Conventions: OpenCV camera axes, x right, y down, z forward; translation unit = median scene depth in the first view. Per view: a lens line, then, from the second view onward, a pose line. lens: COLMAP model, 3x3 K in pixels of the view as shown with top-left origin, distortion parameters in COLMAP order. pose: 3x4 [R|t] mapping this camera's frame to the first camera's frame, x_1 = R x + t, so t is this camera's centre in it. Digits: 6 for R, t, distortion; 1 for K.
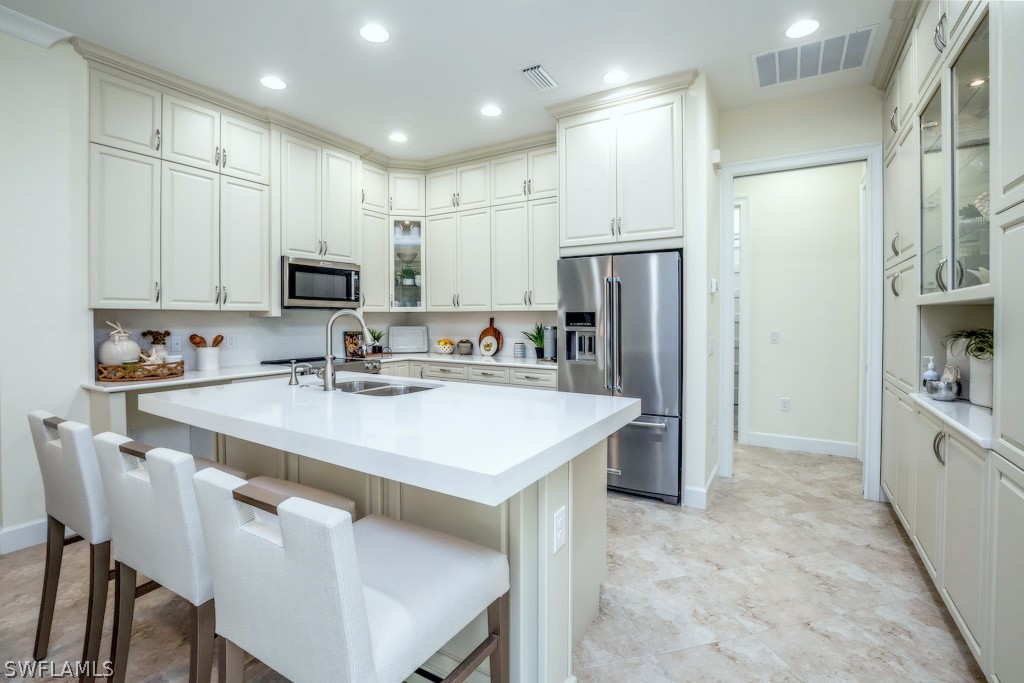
lens RADIAL K [[460.1, 0, 515.7], [0, 460.1, 322.0], [0, 0, 1]] dist [-0.027829, 0.001420]
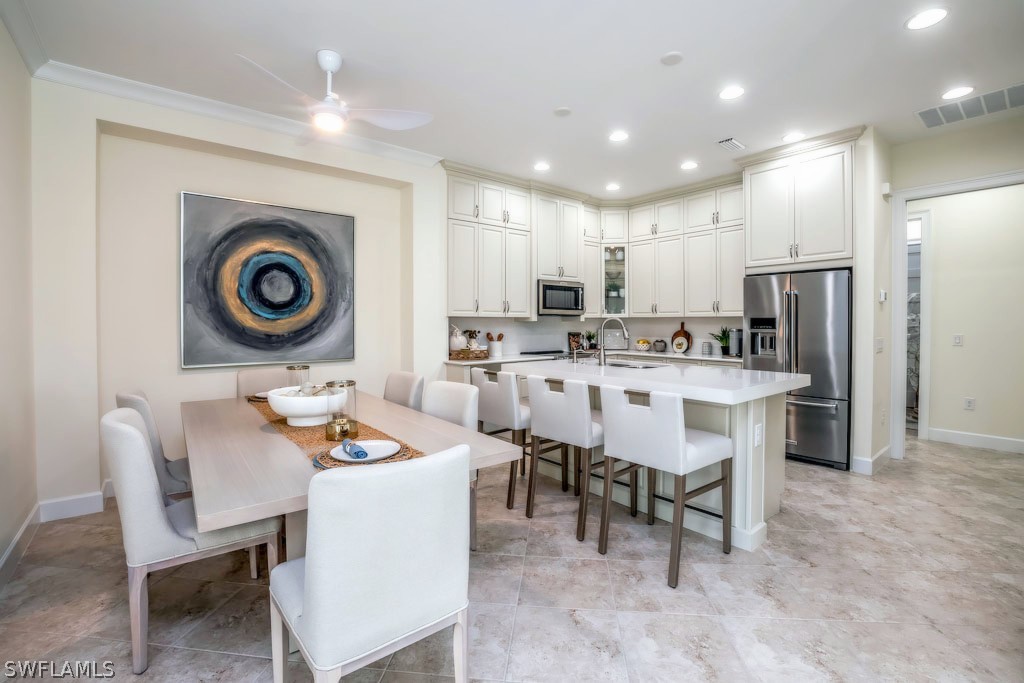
lens RADIAL K [[445.6, 0, 543.1], [0, 445.6, 328.2], [0, 0, 1]] dist [-0.027882, 0.004078]
pose [[0.953967, 0.003960, -0.299884, -0.075987], [-0.002738, 0.999986, 0.004497, 0.003924], [0.299898, -0.003469, 0.953965, -0.372342]]
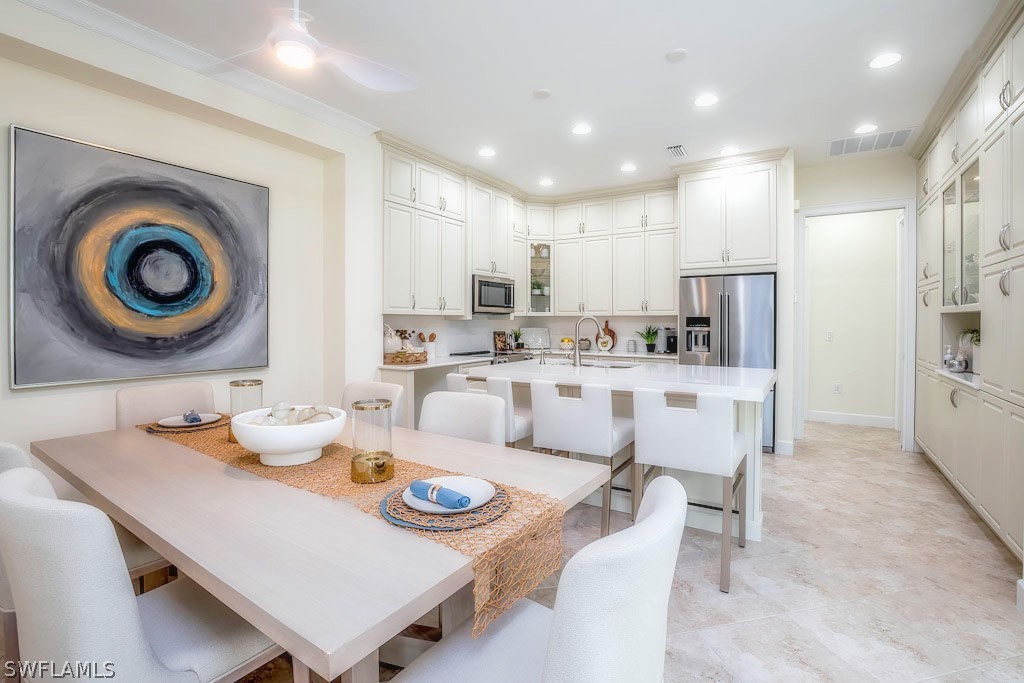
lens RADIAL K [[446.6, 0, 554.7], [0, 446.6, 325.3], [0, 0, 1]] dist [-0.024143, 0.000397]
pose [[0.999965, 0.000829, 0.008339, -0.302783], [-0.000838, 0.999999, 0.001053, 0.003296], [-0.008338, -0.001060, 0.999965, -0.335935]]
